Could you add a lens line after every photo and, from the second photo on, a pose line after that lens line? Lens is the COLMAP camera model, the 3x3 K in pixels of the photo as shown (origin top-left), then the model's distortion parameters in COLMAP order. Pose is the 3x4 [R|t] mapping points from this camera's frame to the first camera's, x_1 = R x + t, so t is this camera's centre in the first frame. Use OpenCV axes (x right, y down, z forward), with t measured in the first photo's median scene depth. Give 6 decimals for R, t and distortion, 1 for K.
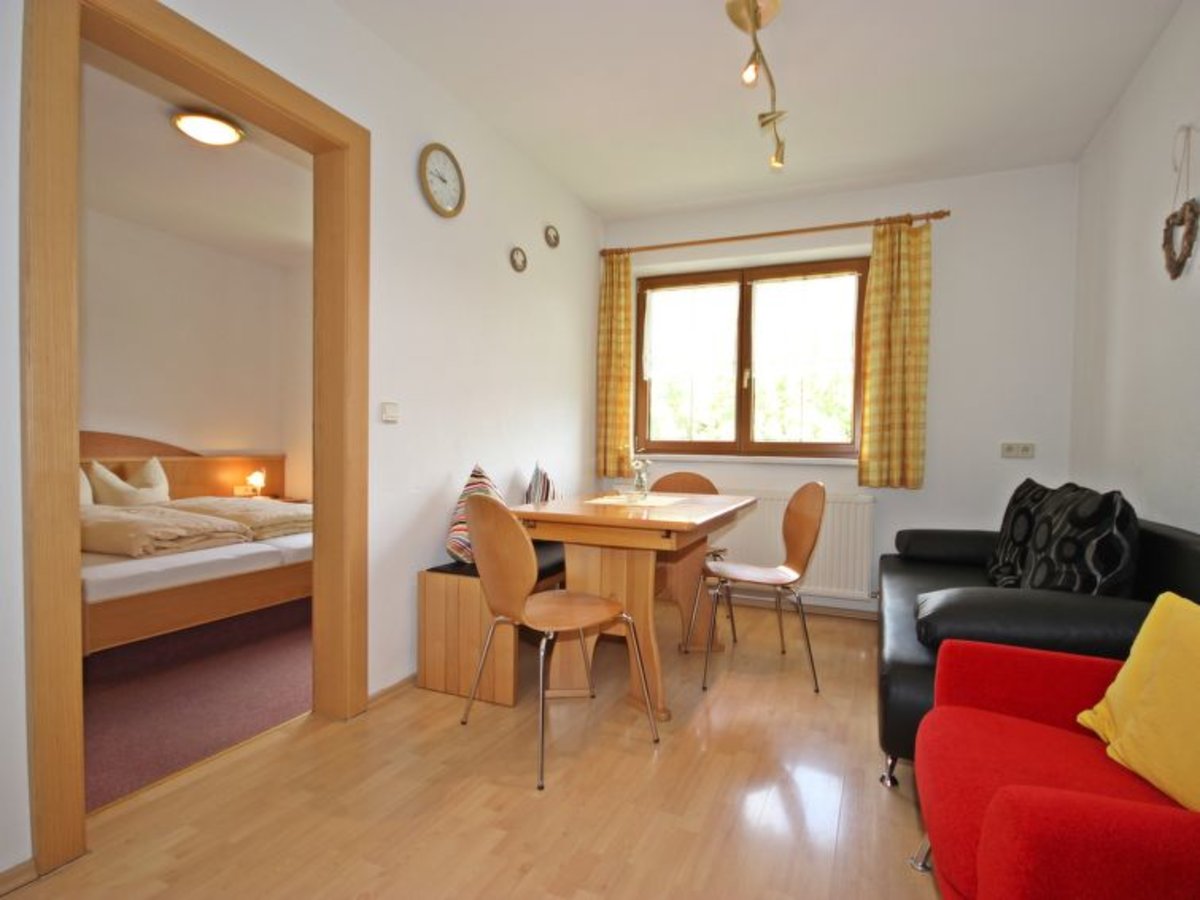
lens RADIAL K [[625.6, 0, 600.0], [0, 625.6, 450.0], [0, 0, 1]] dist [-0.001074, -0.000424]
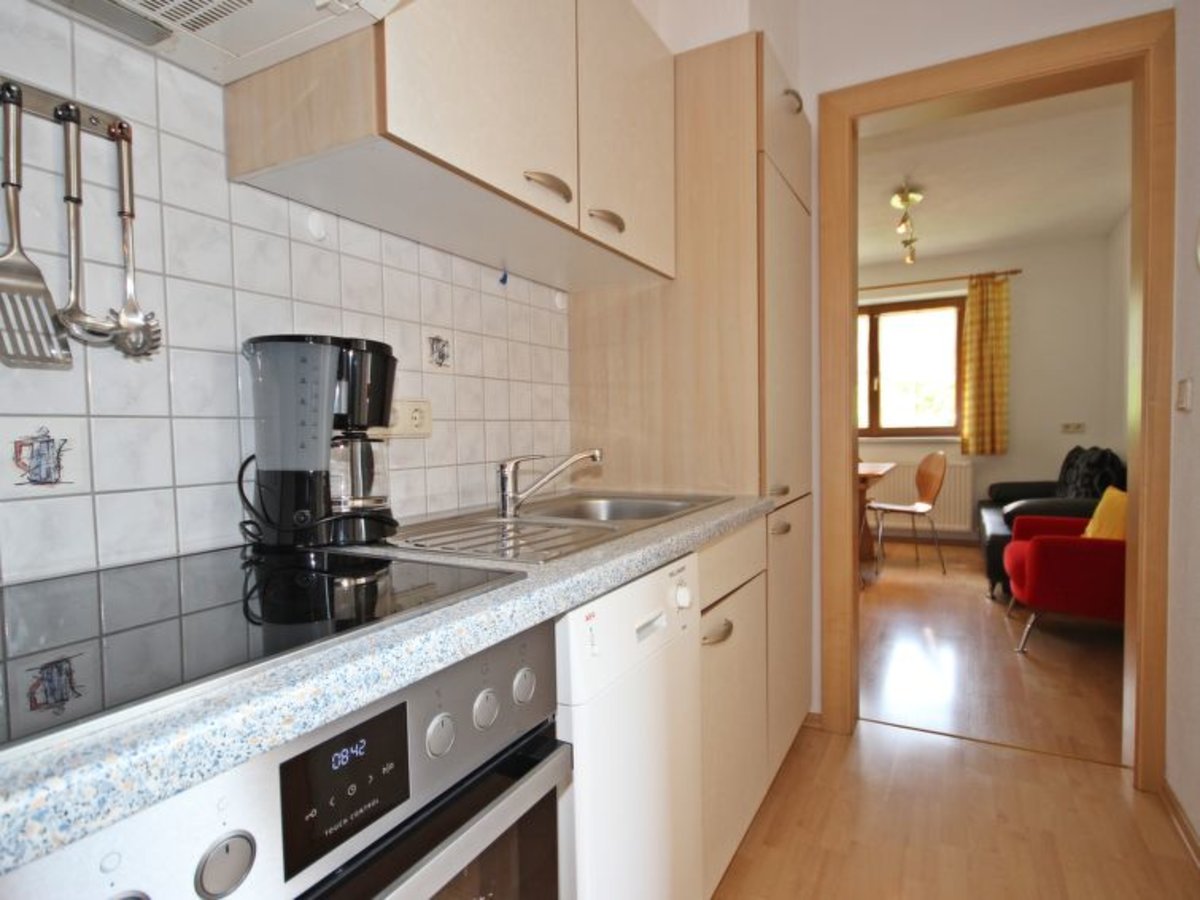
lens RADIAL K [[664.6, 0, 600.0], [0, 664.6, 450.0], [0, 0, 1]] dist [0.003152, 0.000461]
pose [[0.996488, -0.030237, -0.078081, -0.329189], [0.031560, 0.999377, 0.015771, -0.006956], [0.077556, -0.018179, 0.996822, -0.661745]]
